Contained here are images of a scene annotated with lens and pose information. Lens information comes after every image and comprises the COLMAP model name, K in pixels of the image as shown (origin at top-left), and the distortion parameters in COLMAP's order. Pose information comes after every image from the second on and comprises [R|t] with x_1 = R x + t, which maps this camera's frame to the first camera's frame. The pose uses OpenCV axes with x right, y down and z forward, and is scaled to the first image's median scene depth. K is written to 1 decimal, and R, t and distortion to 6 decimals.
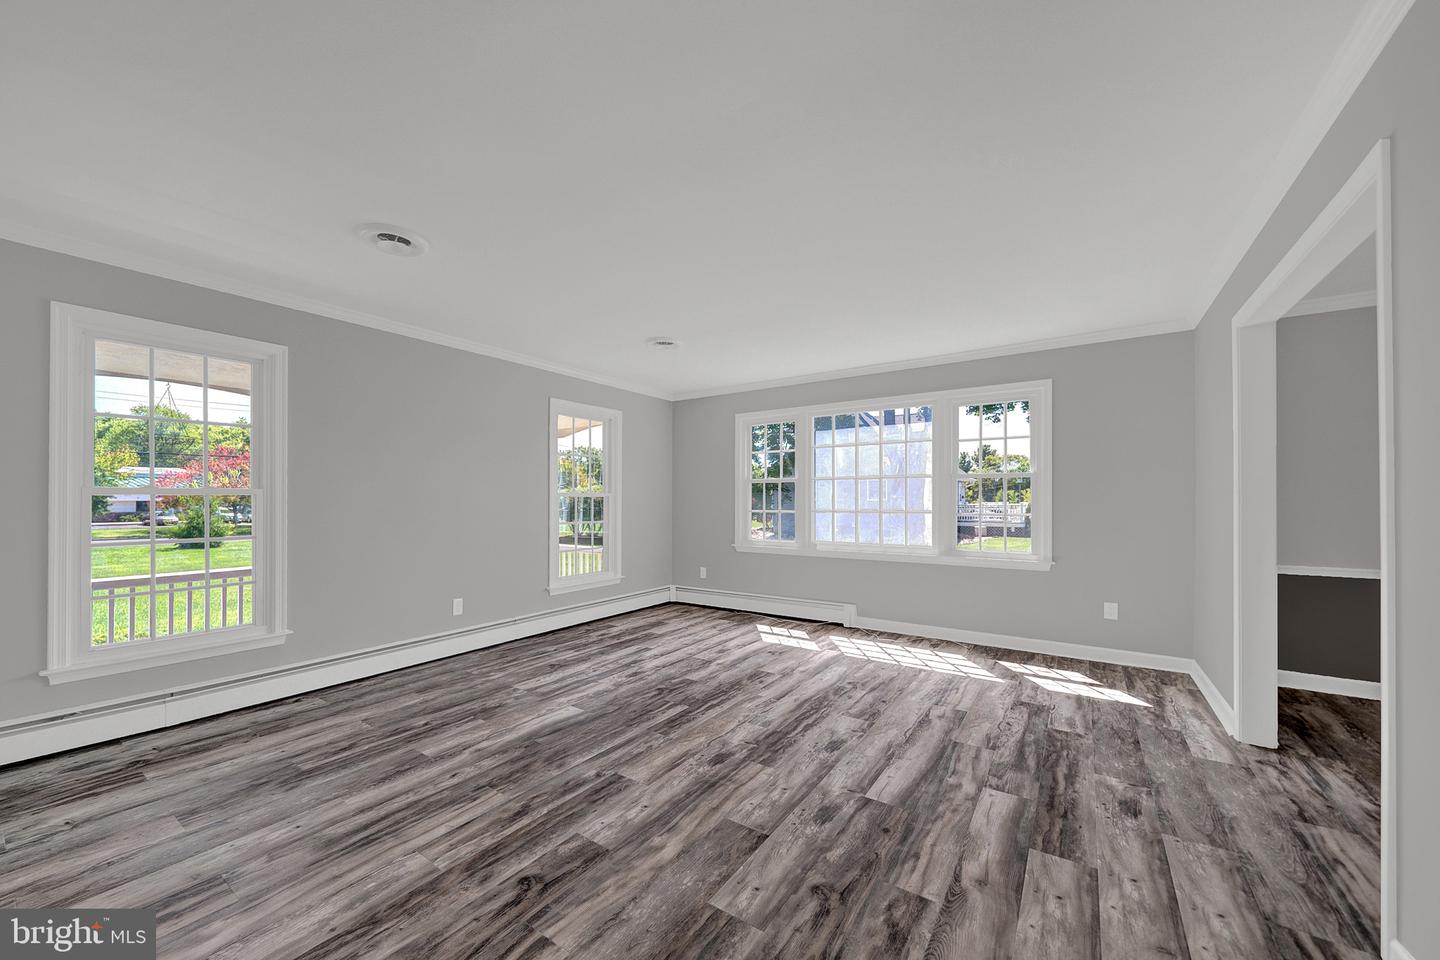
lens RADIAL K [[531.8, 0, 705.6], [0, 531.8, 501.4], [0, 0, 1]] dist [-0.005297, -0.000192]
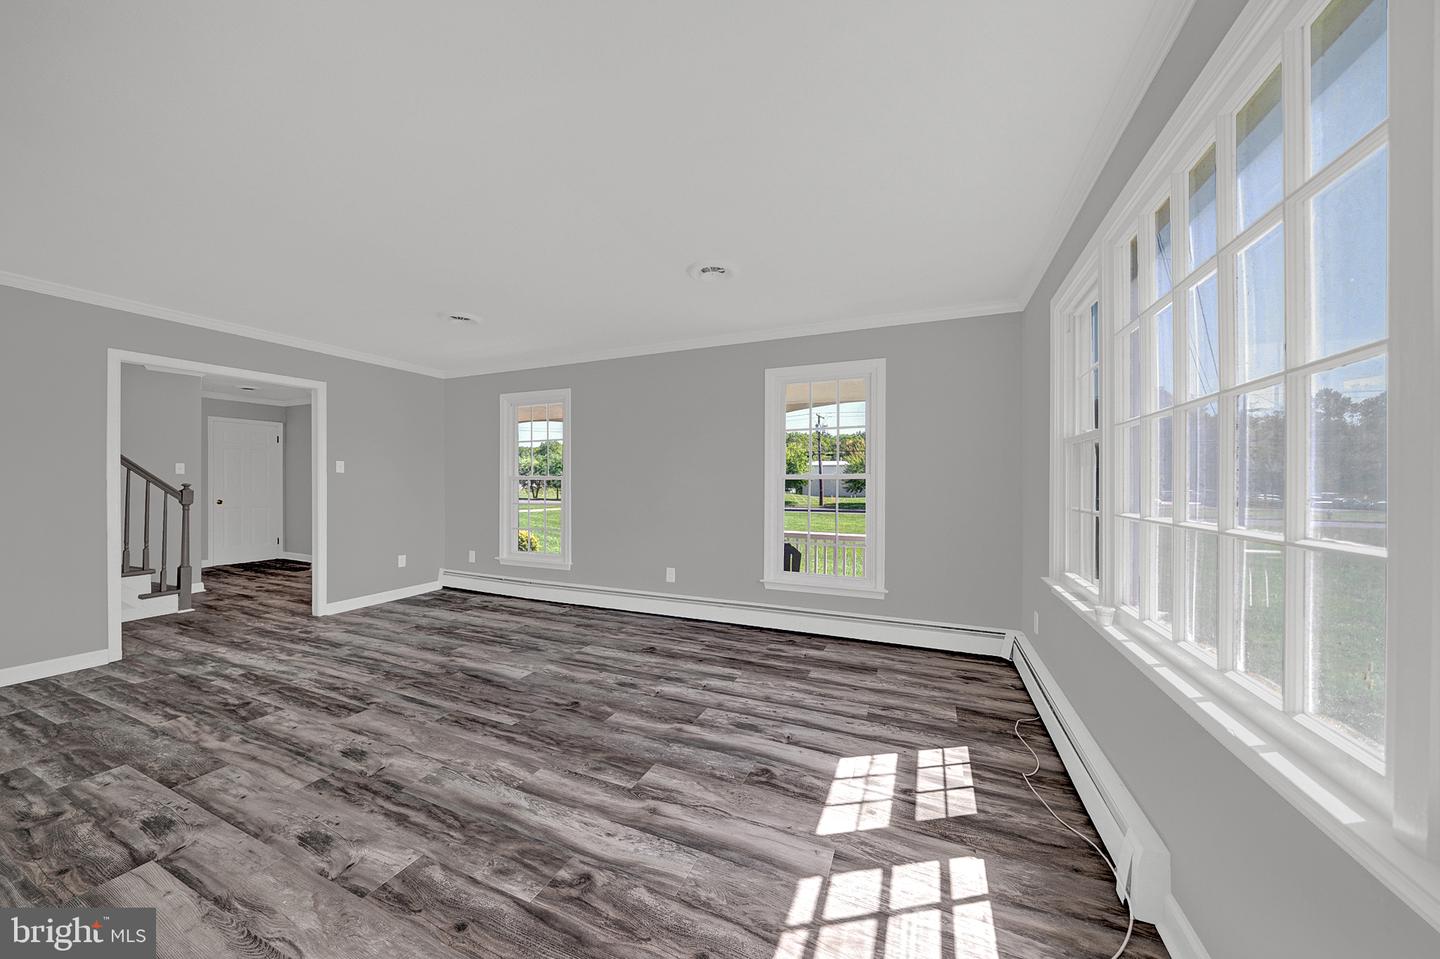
lens RADIAL K [[499.4, 0, 707.6], [0, 499.4, 477.5], [0, 0, 1]] dist [-0.006760, 0.000106]
pose [[0.190813, -0.009627, -0.981579, 0.774237], [-0.004834, 0.999931, -0.010746, -0.002105], [0.981614, 0.006795, 0.190754, 1.095973]]
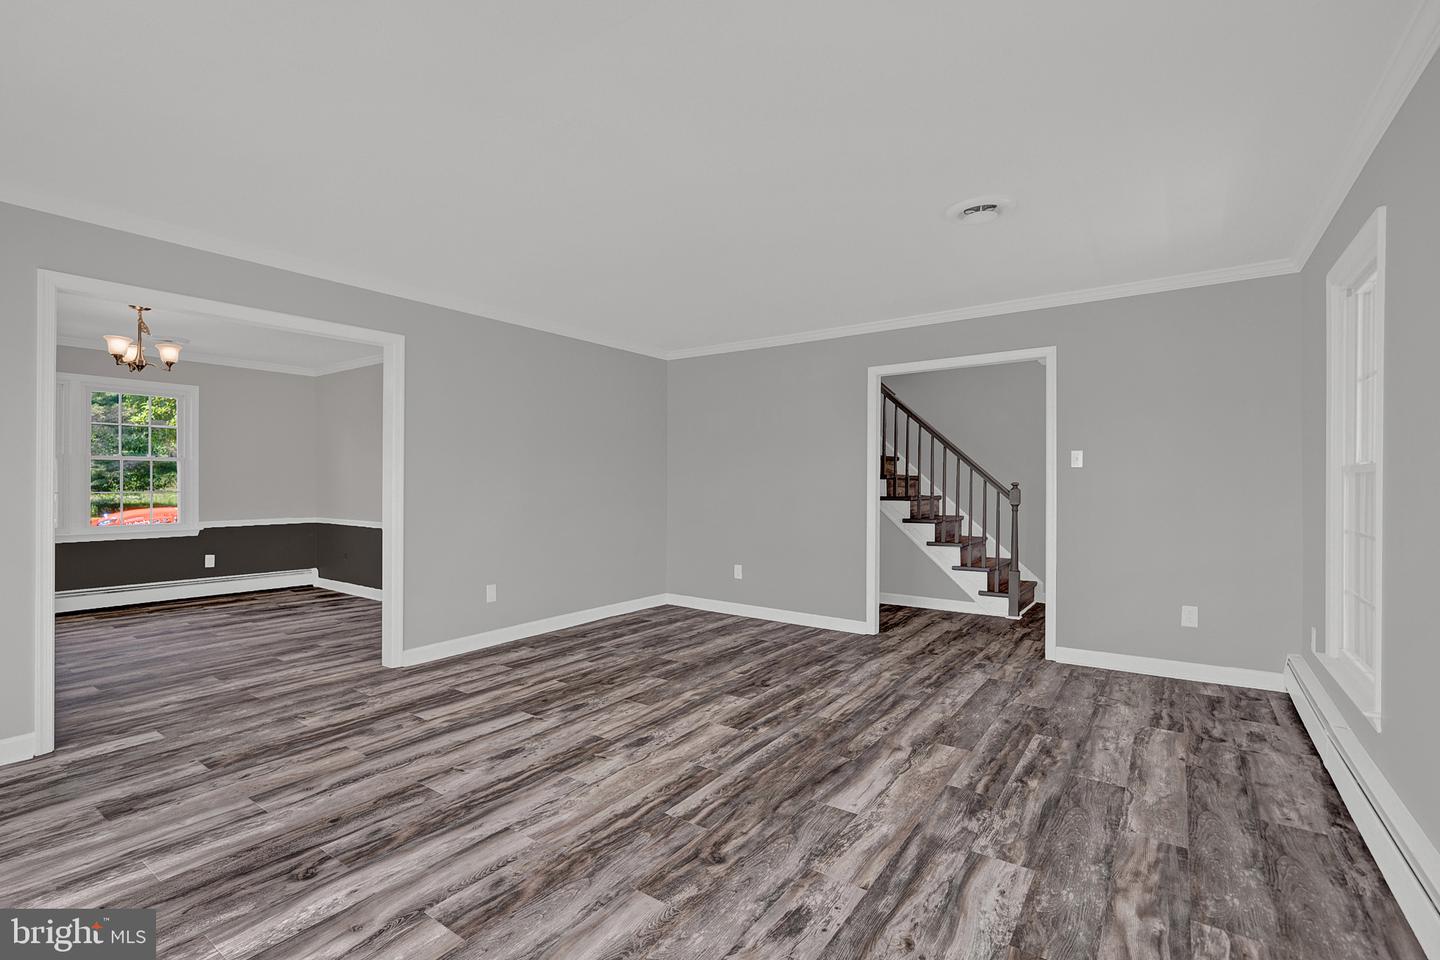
lens RADIAL K [[653.7, 0, 702.1], [0, 653.7, 482.6], [0, 0, 1]] dist [-0.000082, -0.000669]
pose [[-0.999709, -0.000077, 0.024130, -0.088528], [0.000031, 0.999990, 0.004476, -0.002310], [-0.024130, 0.004476, -0.999699, 1.674044]]
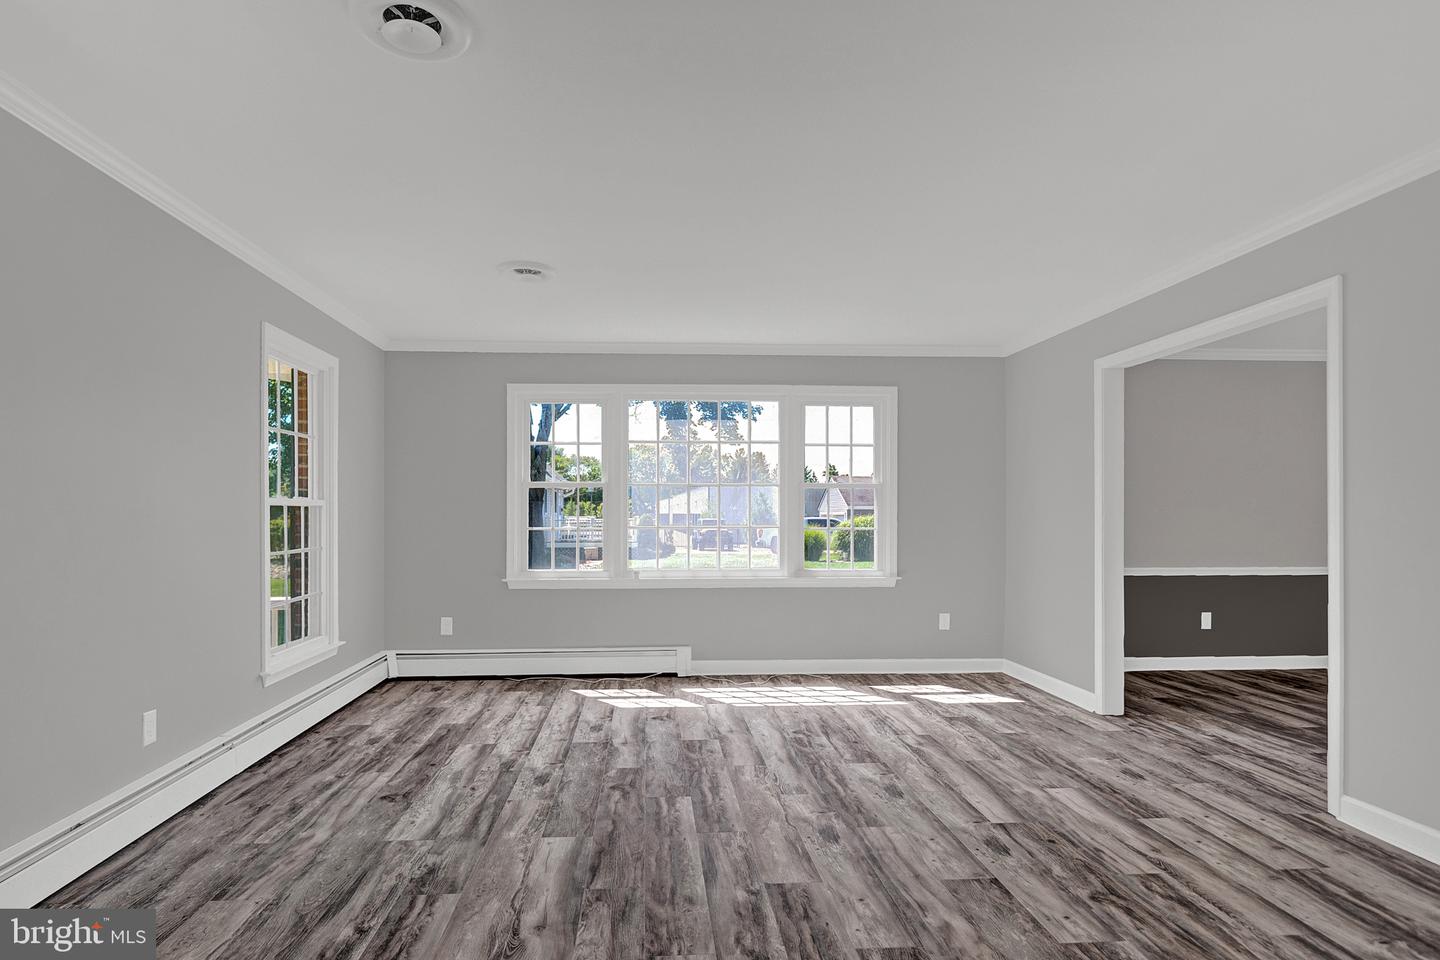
lens RADIAL K [[772.7, 0, 692.1], [0, 772.7, 518.9], [0, 0, 1]] dist [0.000932, -0.002325]
pose [[0.785486, -0.002715, 0.618874, -0.648140], [0.000054, 0.999991, 0.004319, 0.002785], [-0.618880, -0.003359, 0.785478, 0.162812]]
